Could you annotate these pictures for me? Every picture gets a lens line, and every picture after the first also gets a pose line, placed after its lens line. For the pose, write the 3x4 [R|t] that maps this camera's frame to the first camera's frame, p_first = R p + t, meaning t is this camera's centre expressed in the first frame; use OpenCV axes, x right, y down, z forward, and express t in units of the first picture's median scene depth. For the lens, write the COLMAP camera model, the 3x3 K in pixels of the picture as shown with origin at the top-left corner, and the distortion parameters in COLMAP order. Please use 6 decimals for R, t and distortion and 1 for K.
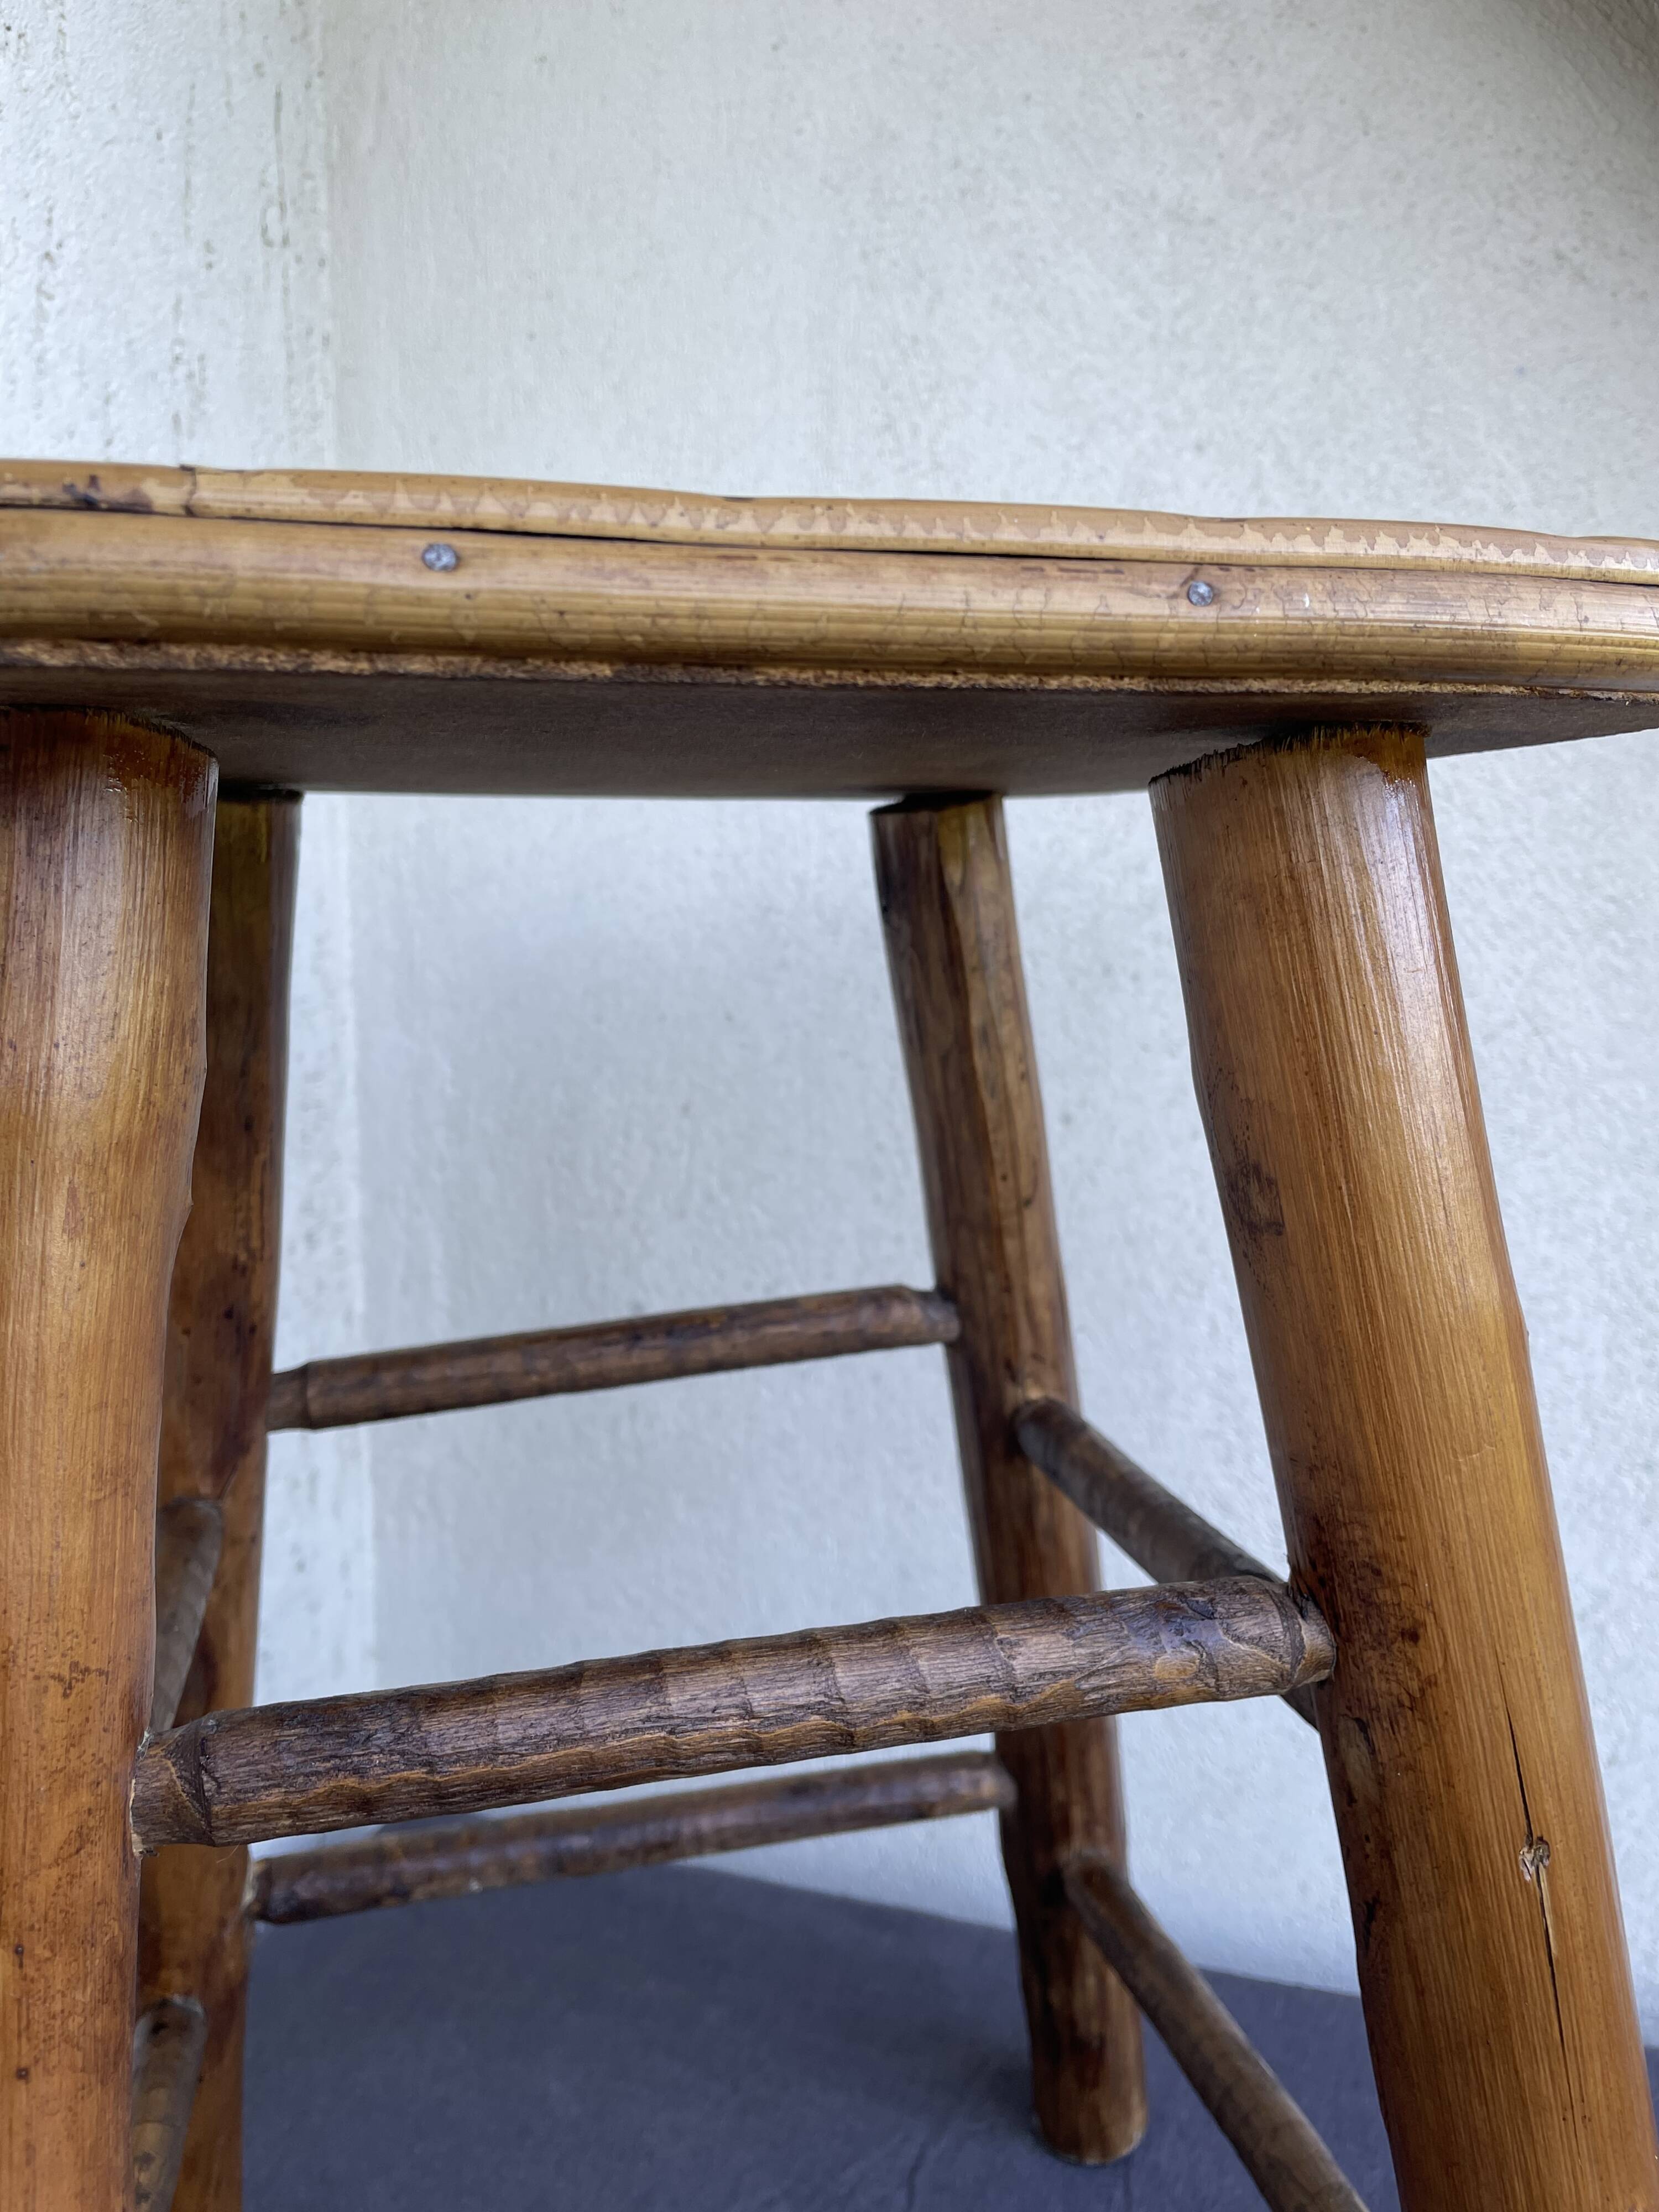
lens RADIAL K [[1729.7, 0, 822.9], [0, 1729.7, 1099.0], [0, 0, 1]] dist [0.071127, -0.114407]
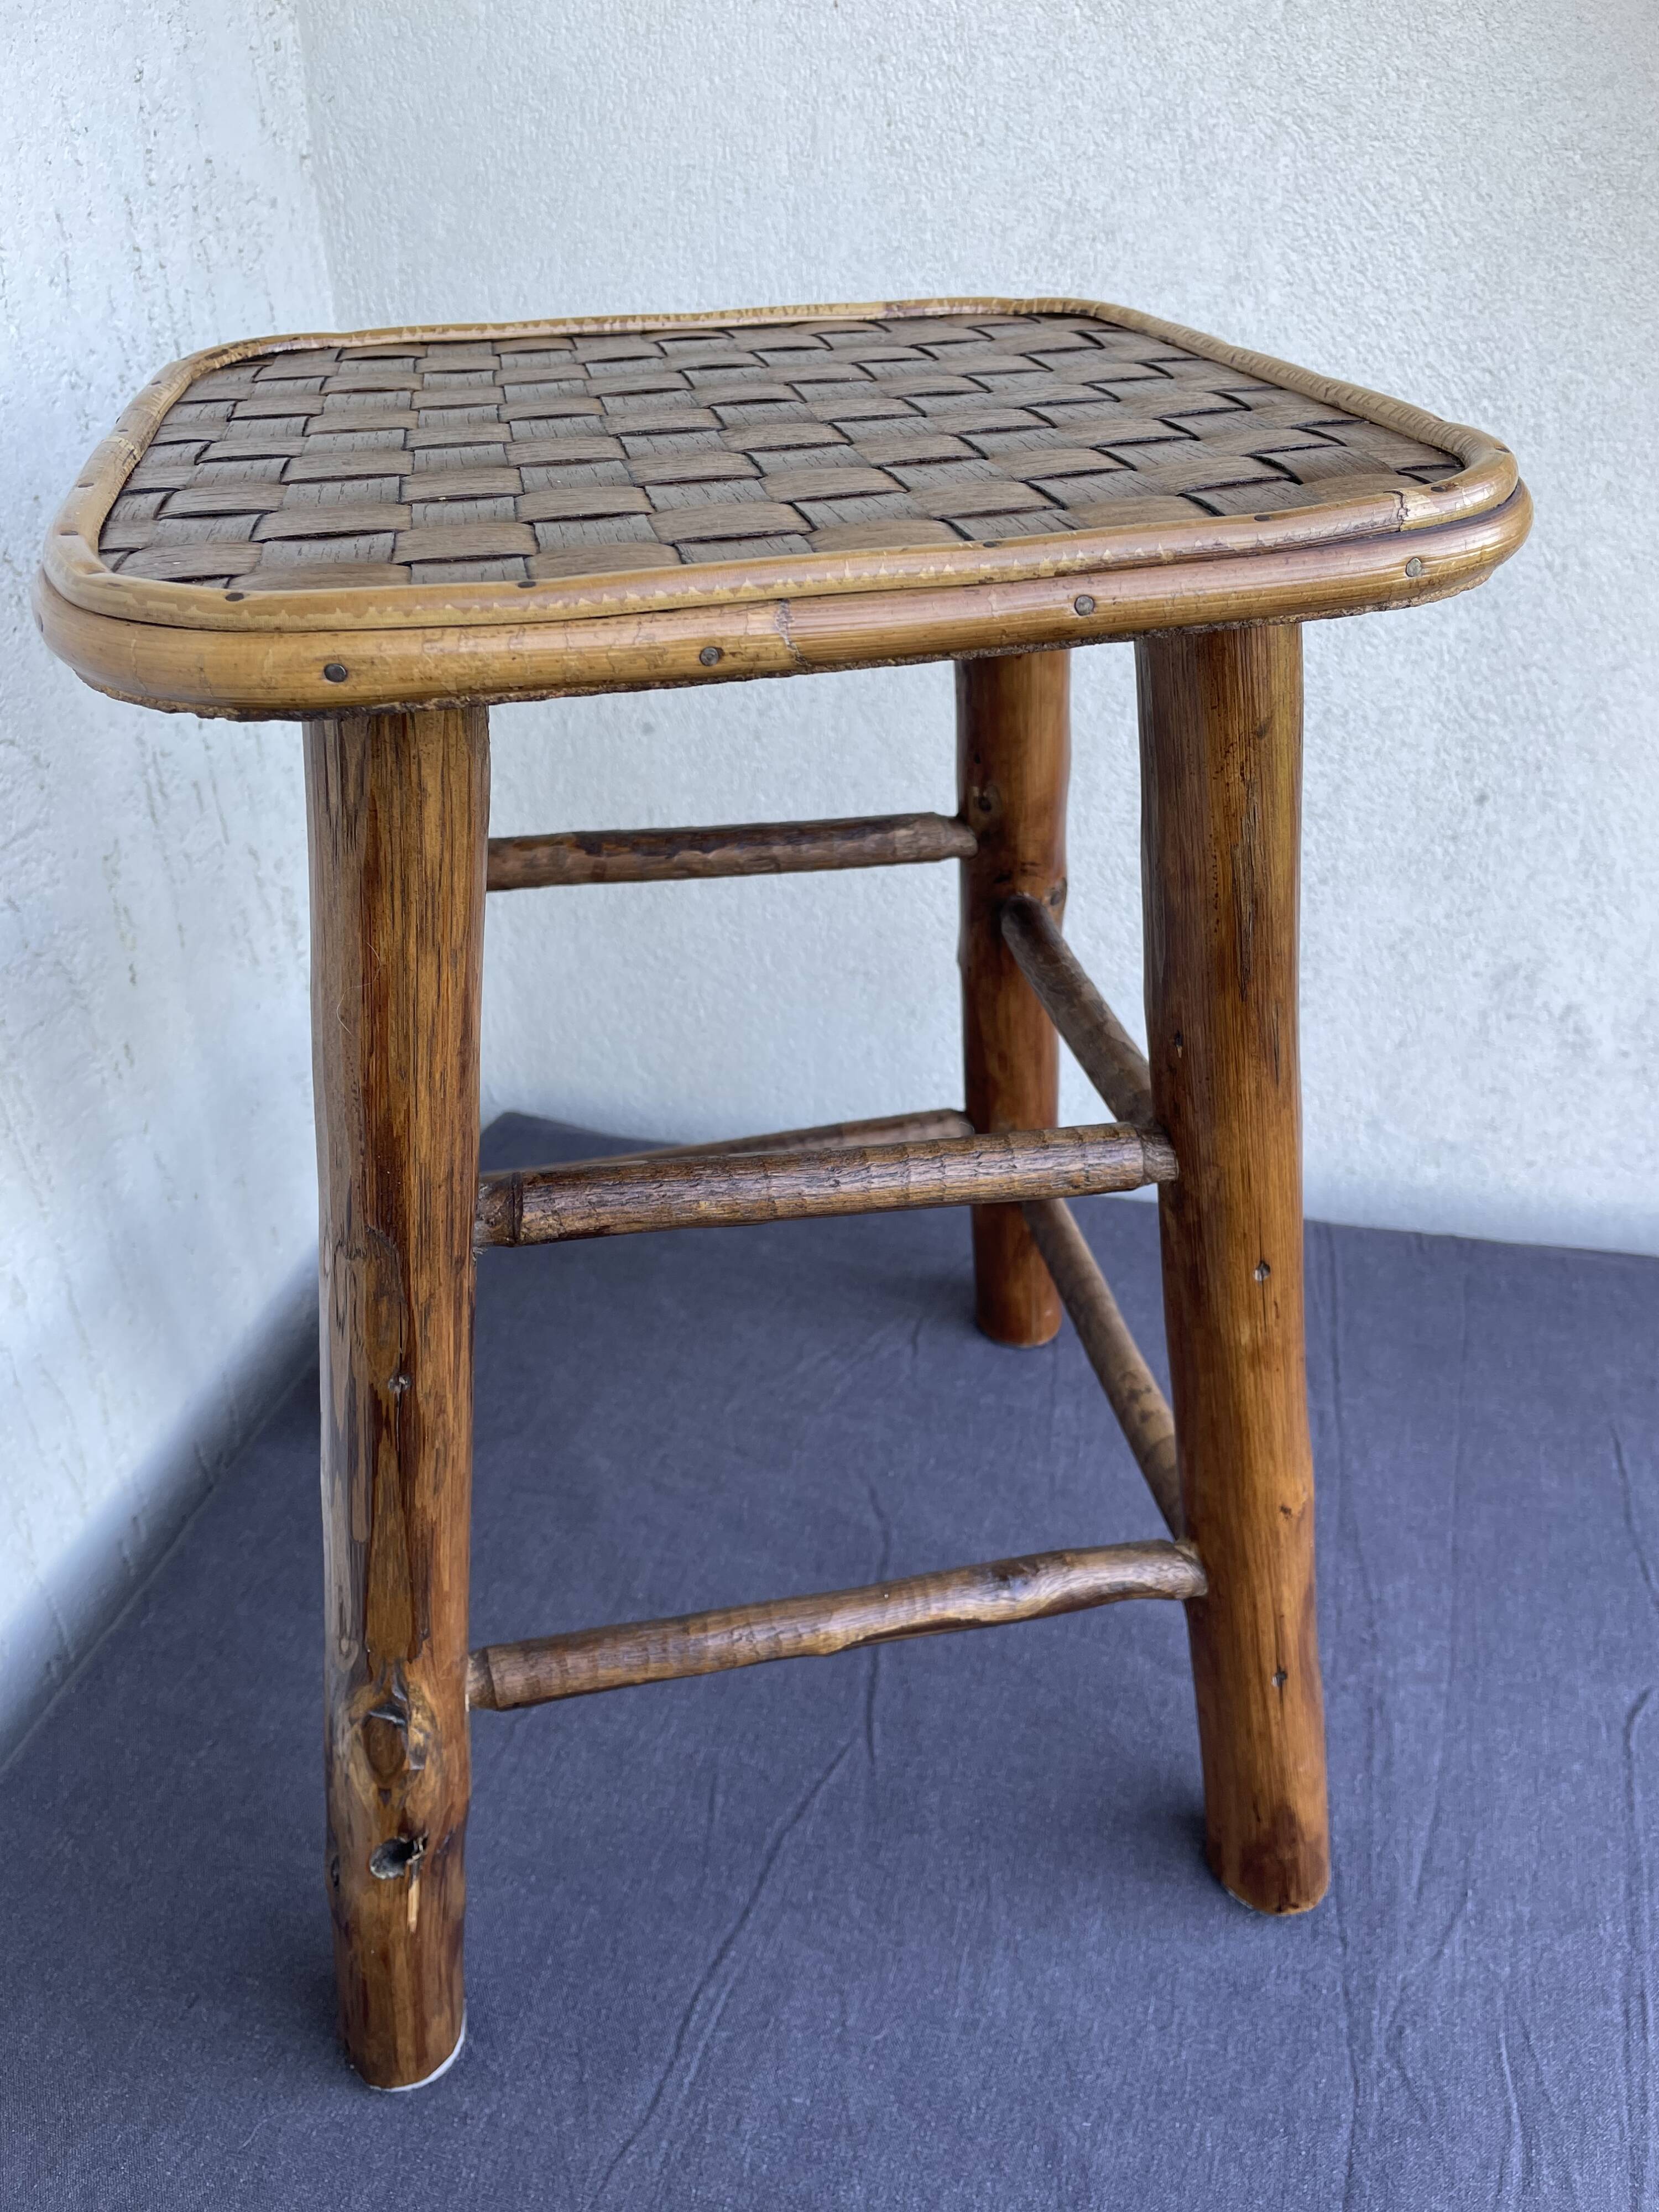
lens RADIAL K [[1729.7, 0, 848.4], [0, 1729.7, 1129.1], [0, 0, 1]] dist [0.071127, -0.114407]
pose [[0.995458, -0.059921, 0.073975, -0.090348], [0.021744, 0.899630, 0.436110, -0.174482], [-0.092682, -0.432521, 0.896847, -0.225879]]
